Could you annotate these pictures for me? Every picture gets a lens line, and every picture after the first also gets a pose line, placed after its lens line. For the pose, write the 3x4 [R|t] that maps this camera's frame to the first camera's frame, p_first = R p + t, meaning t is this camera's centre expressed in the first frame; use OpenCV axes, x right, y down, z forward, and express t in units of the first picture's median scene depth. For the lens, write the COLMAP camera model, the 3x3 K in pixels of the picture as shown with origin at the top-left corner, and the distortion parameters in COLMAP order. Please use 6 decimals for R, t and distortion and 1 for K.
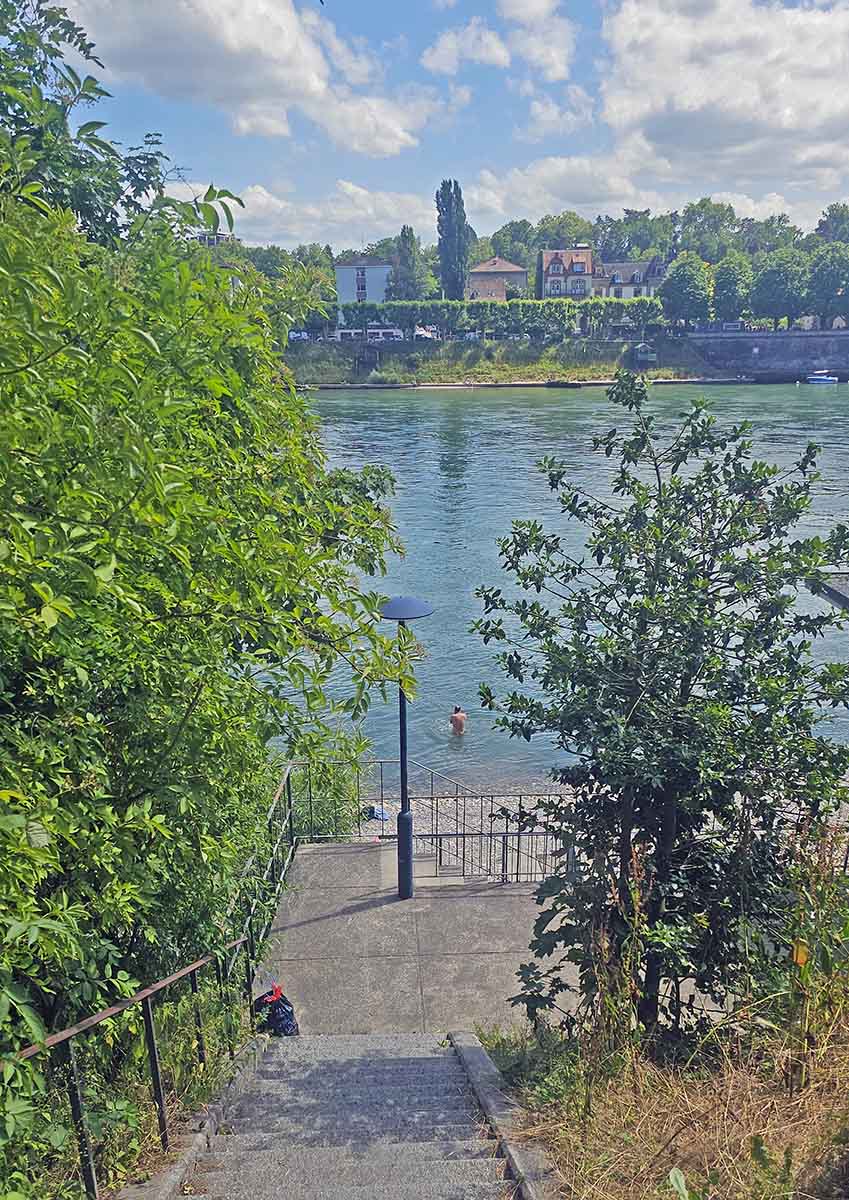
lens RADIAL K [[818.6, 0, 425.1], [0, 818.6, 601.4], [0, 0, 1]] dist [0.000364, 0.000035]
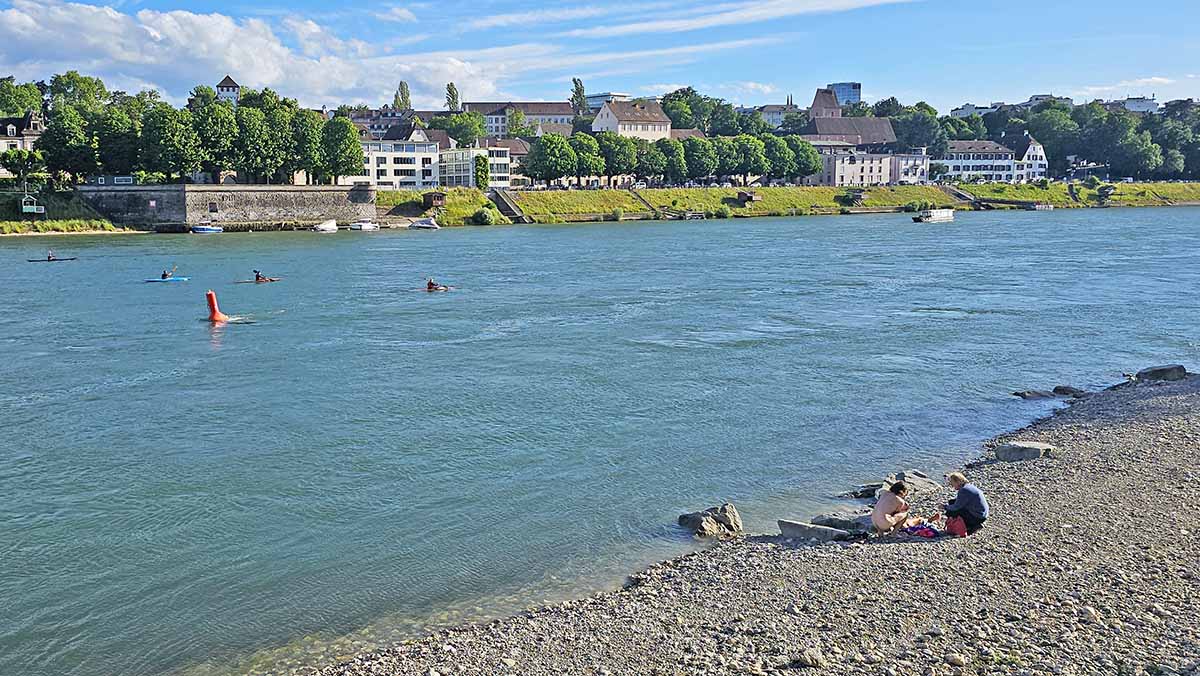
lens RADIAL K [[801.8, 0, 600.2], [0, 801.8, 337.8], [0, 0, 1]] dist [0.001417, 0.001042]
pose [[0.651616, -0.094587, 0.752628, -0.029140], [0.190703, 0.980755, -0.041851, 0.028967], [-0.734185, 0.170800, 0.657114, -0.118935]]
